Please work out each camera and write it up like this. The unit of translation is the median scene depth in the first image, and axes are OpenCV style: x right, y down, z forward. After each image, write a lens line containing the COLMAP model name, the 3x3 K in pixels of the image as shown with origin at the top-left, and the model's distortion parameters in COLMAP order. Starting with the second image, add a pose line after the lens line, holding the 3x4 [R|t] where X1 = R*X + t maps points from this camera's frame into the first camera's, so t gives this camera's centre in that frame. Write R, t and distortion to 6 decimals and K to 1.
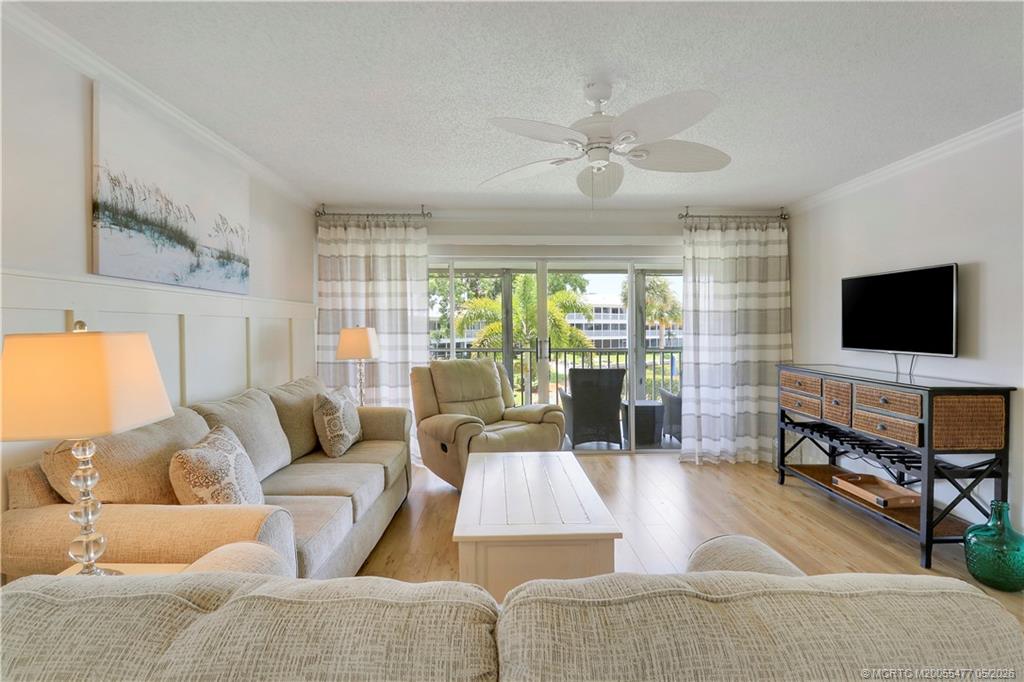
lens RADIAL K [[480.1, 0, 514.5], [0, 480.1, 338.9], [0, 0, 1]] dist [0.005683, -0.013952]
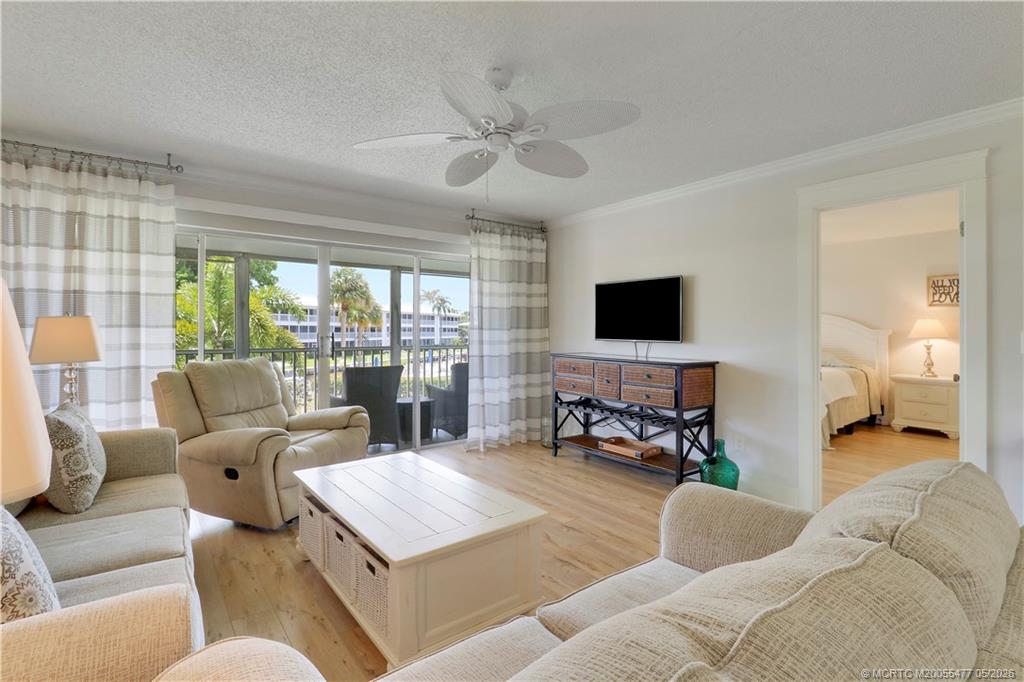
lens RADIAL K [[480.1, 0, 514.0], [0, 480.1, 330.3], [0, 0, 1]] dist [0.005683, -0.013952]
pose [[0.809642, 0.000787, 0.586923, -0.195722], [0.013413, 0.999713, -0.019844, 0.016046], [-0.586770, 0.023939, 0.809400, 0.093508]]
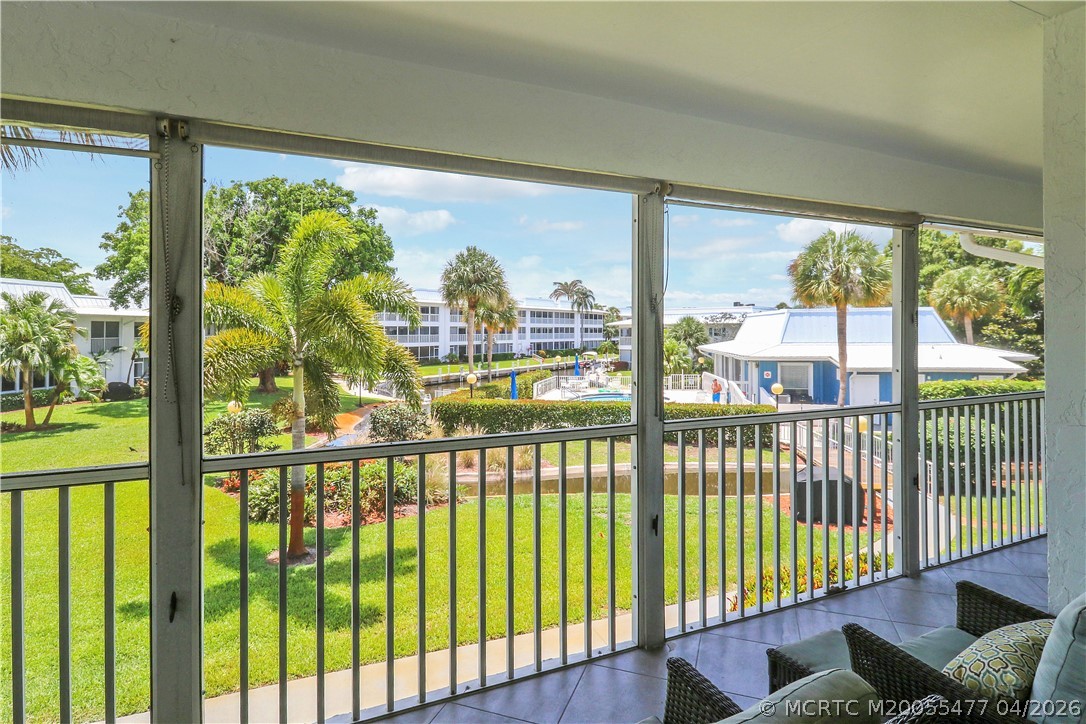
lens RADIAL K [[578.0, 0, 553.5], [0, 578.0, 326.3], [0, 0, 1]] dist [-0.024688, -0.001540]
pose [[0.907370, 0.002446, 0.420326, 0.054011], [0.010530, 0.999537, -0.028547, -0.057172], [-0.420201, 0.030329, 0.906924, 1.069638]]
